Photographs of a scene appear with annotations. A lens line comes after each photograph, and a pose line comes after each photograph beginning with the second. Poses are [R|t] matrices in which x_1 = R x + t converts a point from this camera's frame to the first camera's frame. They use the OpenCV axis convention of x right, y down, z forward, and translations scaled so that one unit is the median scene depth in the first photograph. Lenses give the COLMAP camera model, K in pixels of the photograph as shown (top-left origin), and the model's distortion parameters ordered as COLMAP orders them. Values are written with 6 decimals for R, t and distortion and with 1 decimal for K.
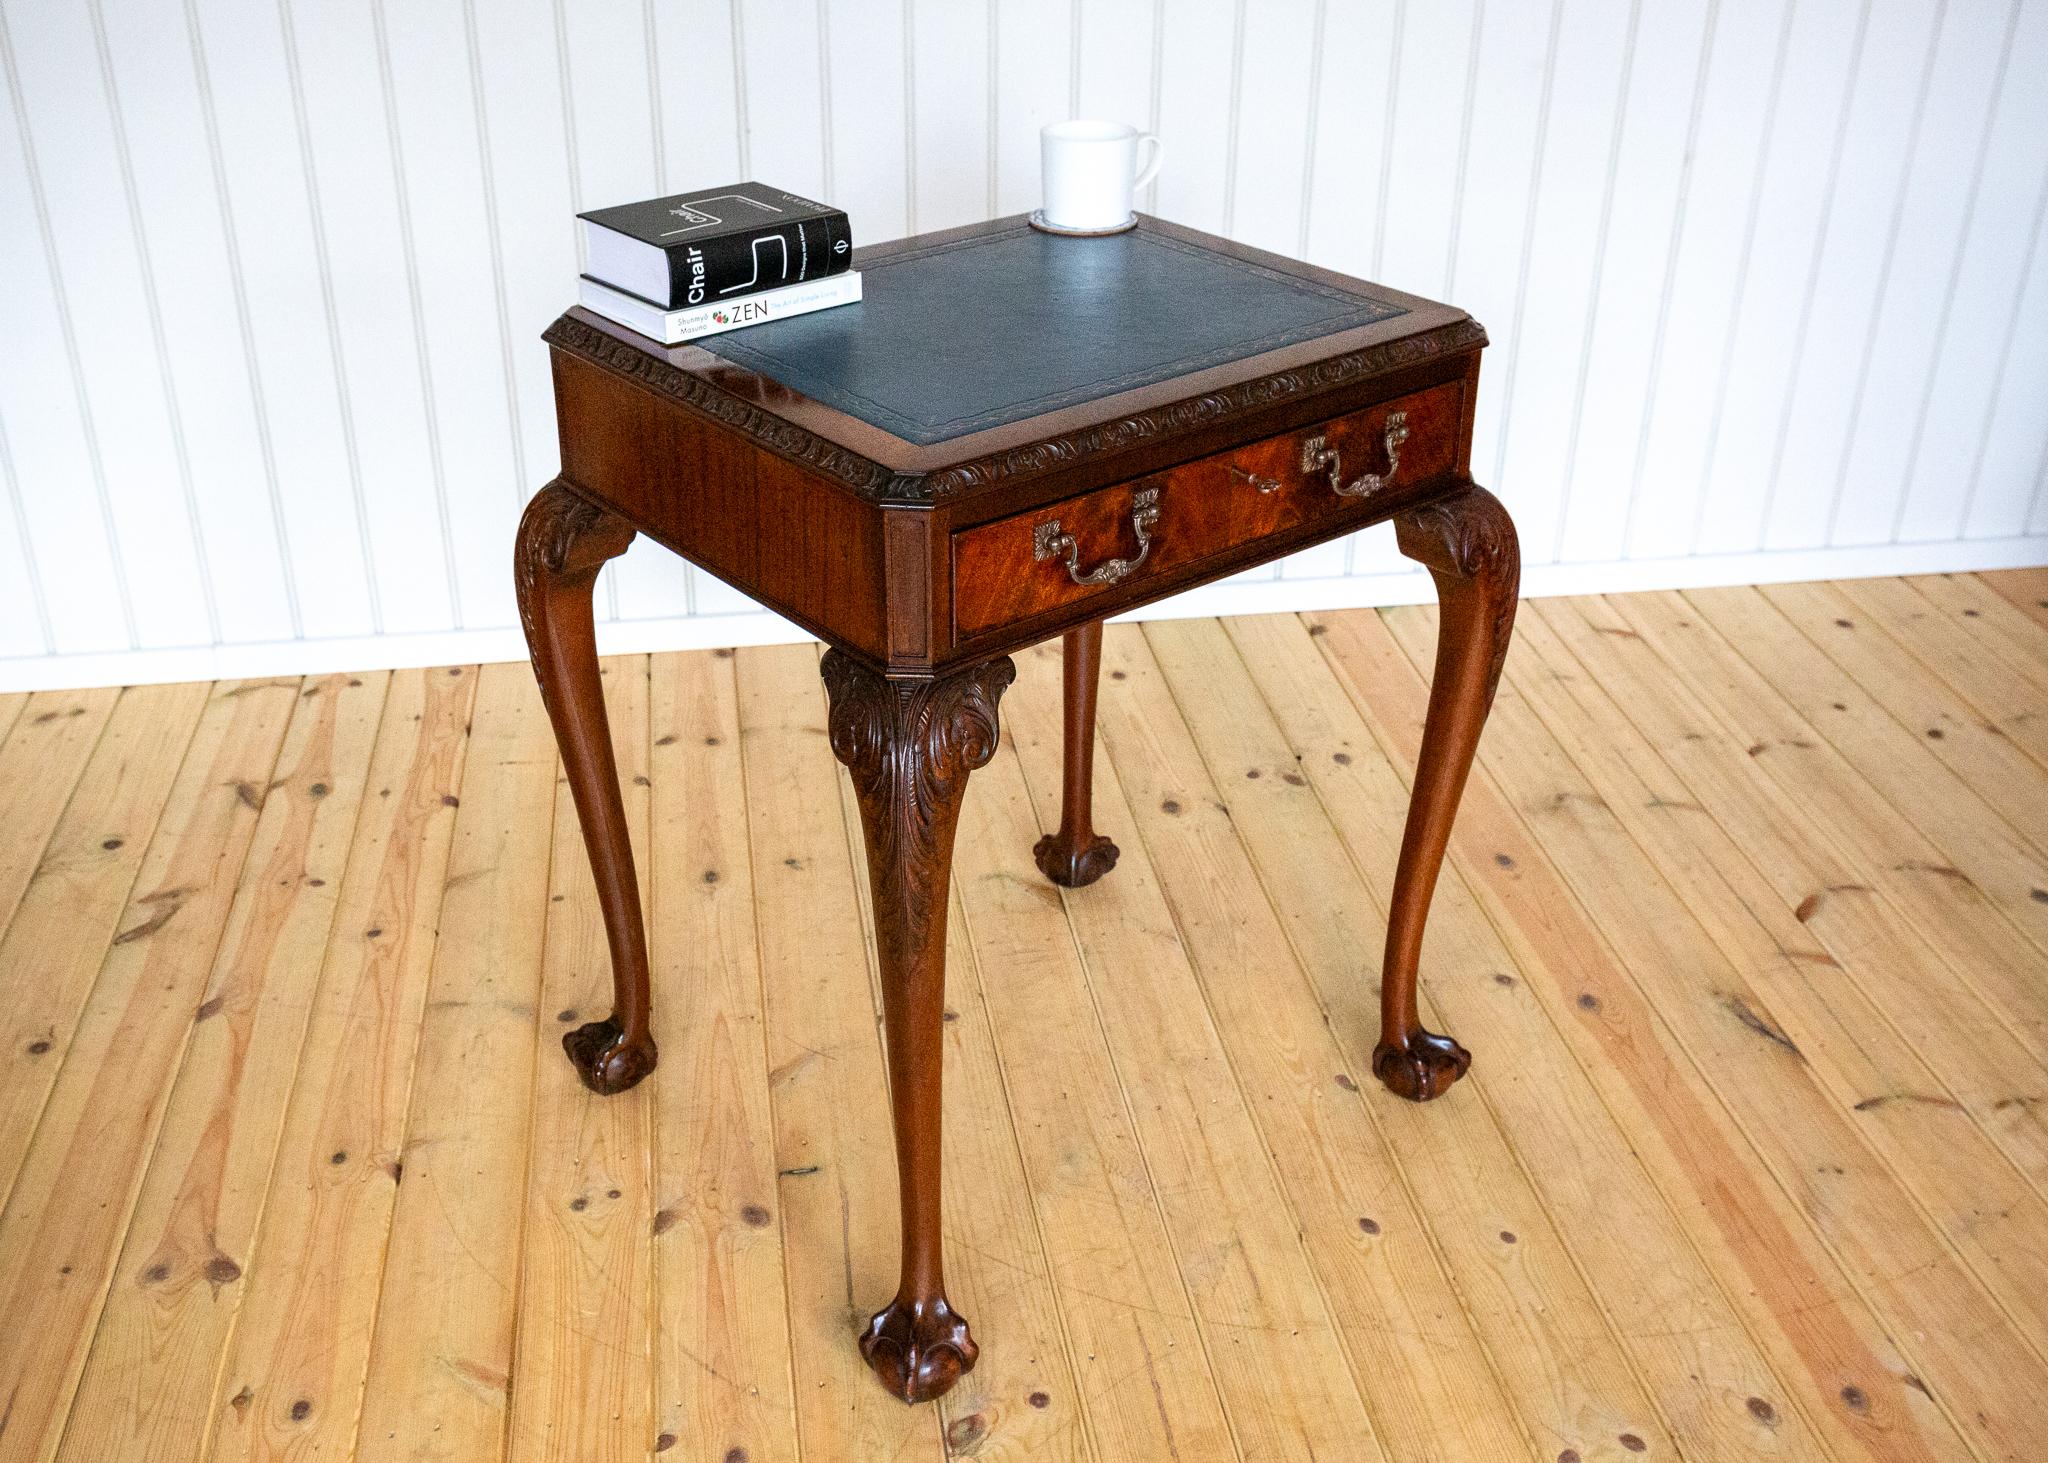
lens RADIAL K [[2139.6, 0, 1024.7], [0, 2139.6, 722.4], [0, 0, 1]] dist [0.030969, 0.019056]
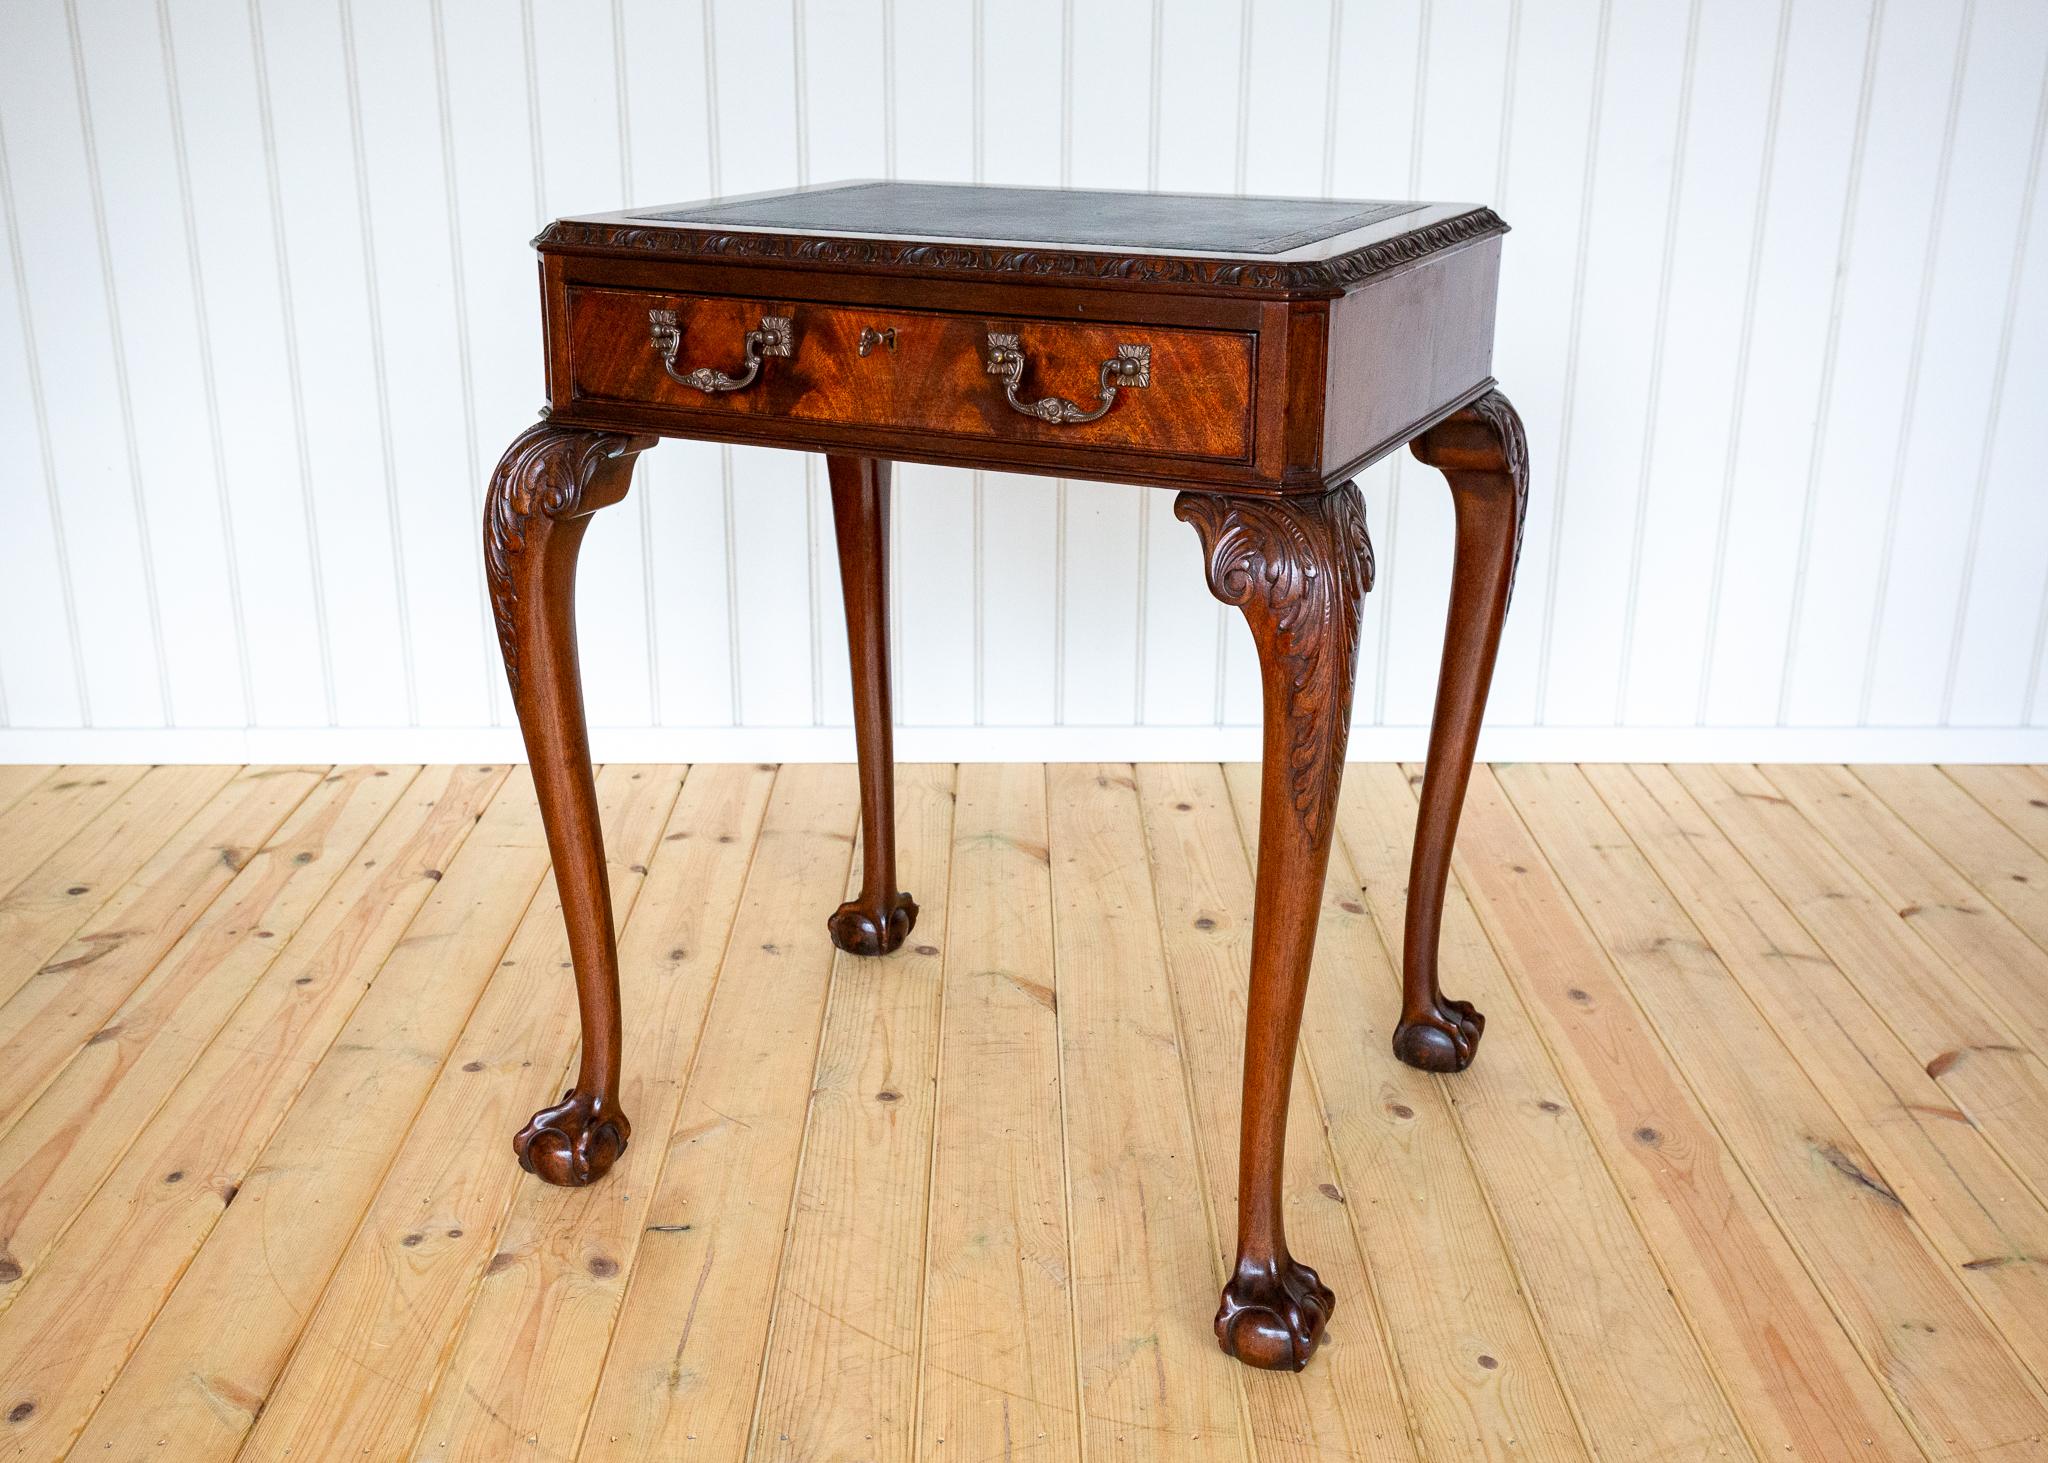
lens RADIAL K [[2167.3, 0, 1024.0], [0, 2167.3, 731.5], [0, 0, 1]] dist [0.033365, 0.014609]
pose [[0.989289, 0.042917, -0.139516, 0.131018], [-0.065383, 0.984839, -0.160675, 0.124722], [0.130505, 0.168076, 0.977097, 0.110453]]
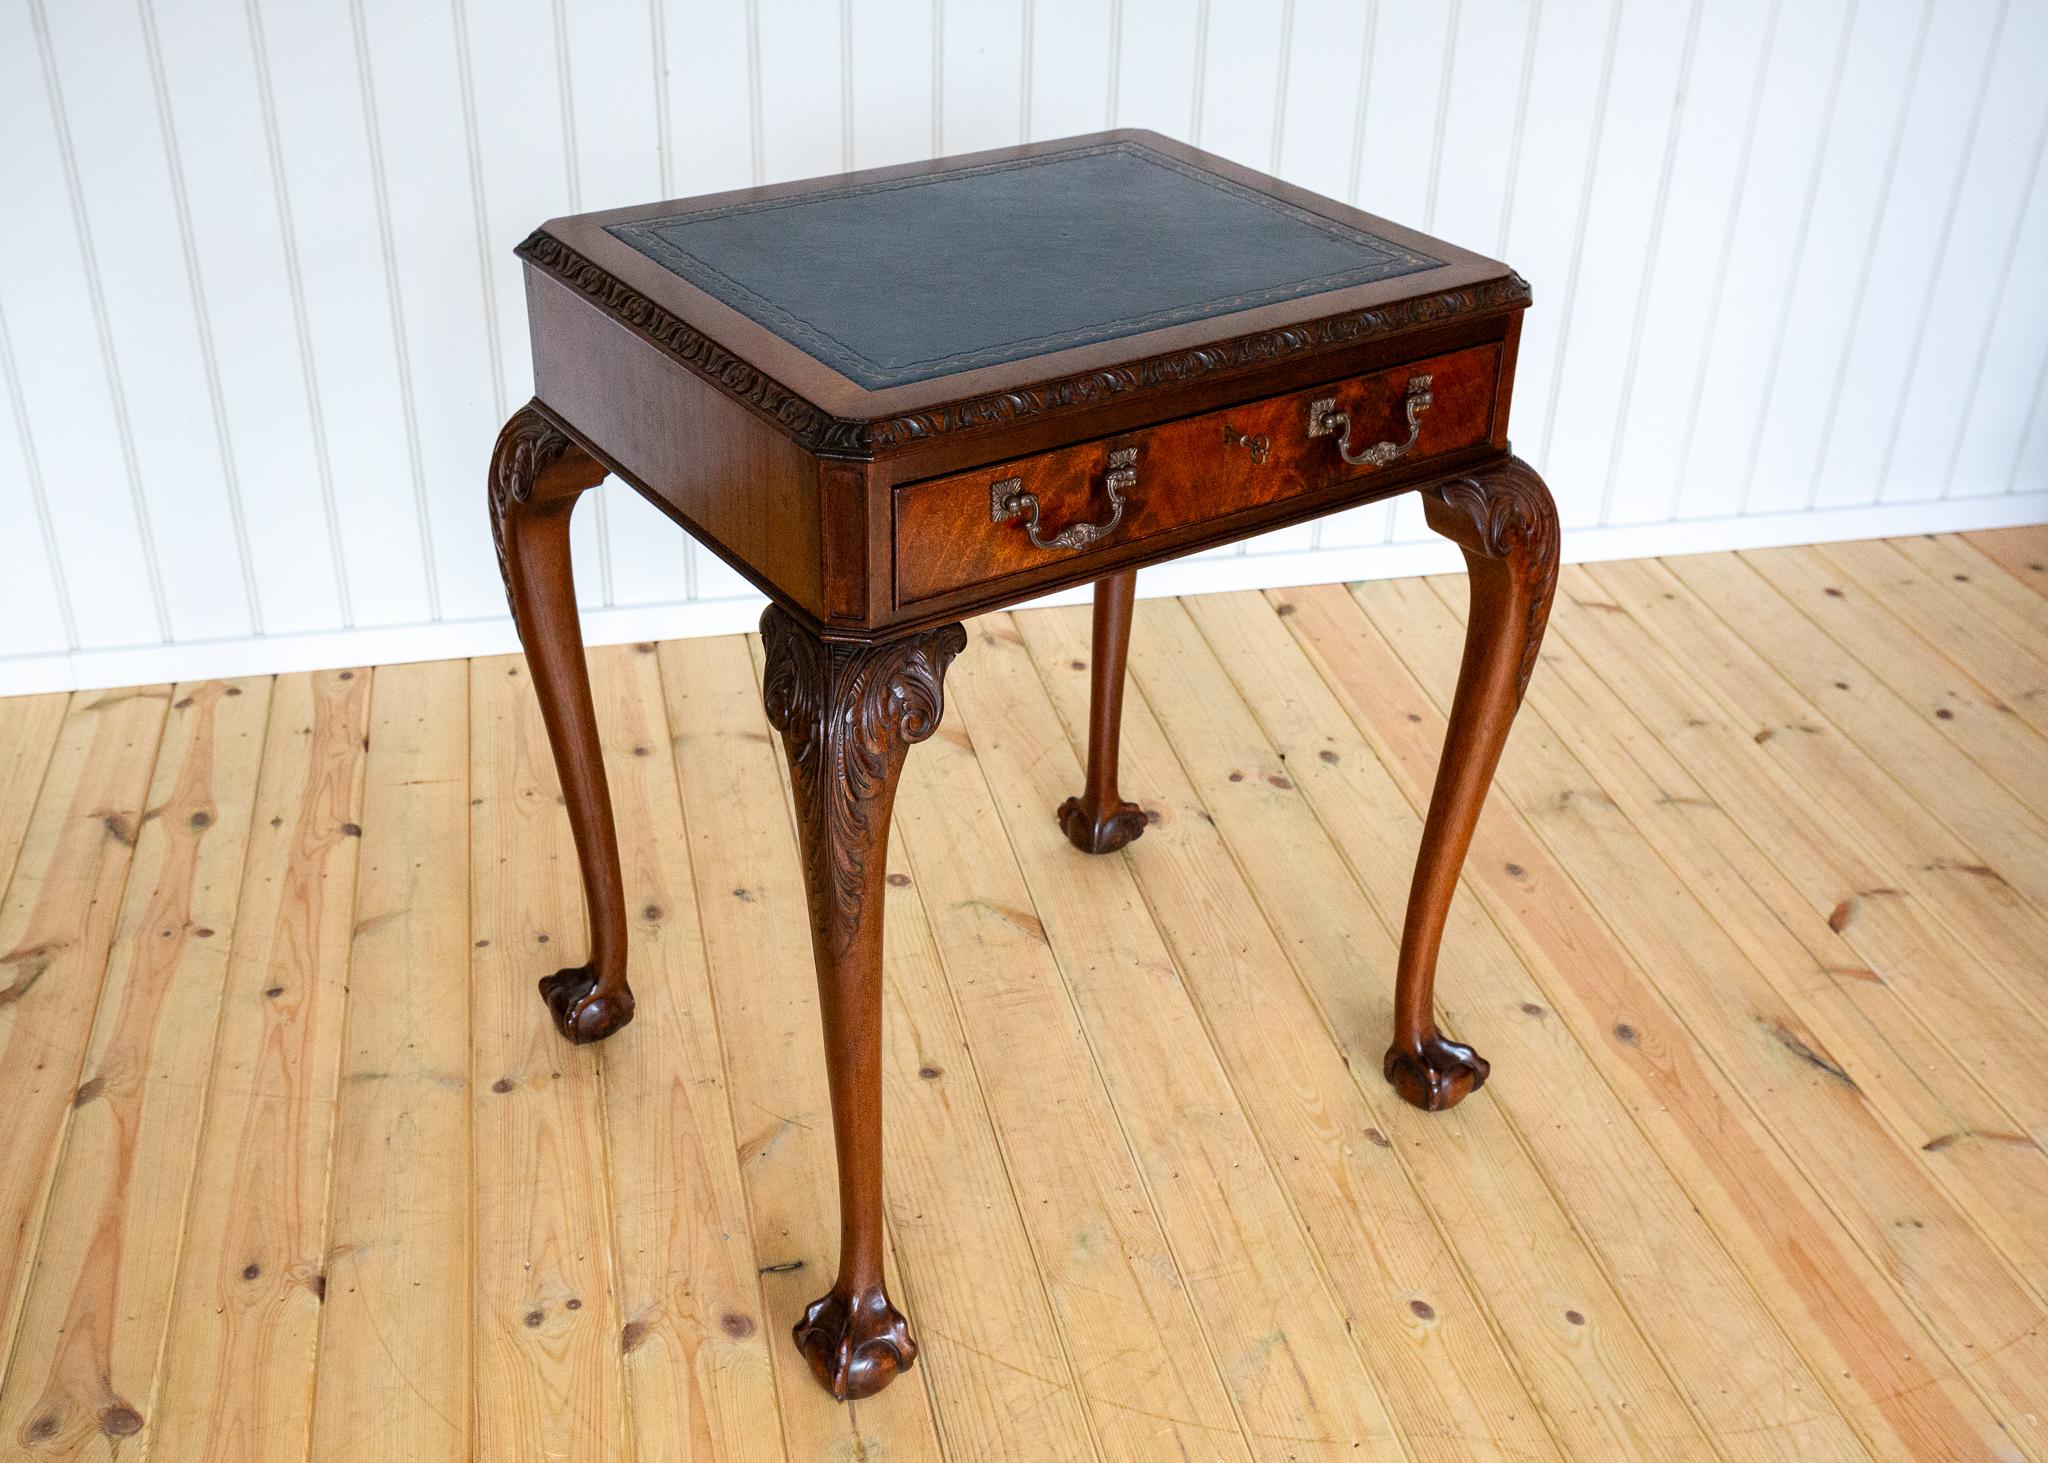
lens RADIAL K [[2139.6, 0, 1024.7], [0, 2139.6, 722.4], [0, 0, 1]] dist [0.030969, 0.019056]
pose [[0.997656, -0.020835, 0.065187, -0.050620], [0.018348, 0.999089, 0.038524, -0.042228], [-0.065930, -0.037238, 0.997129, 0.100816]]
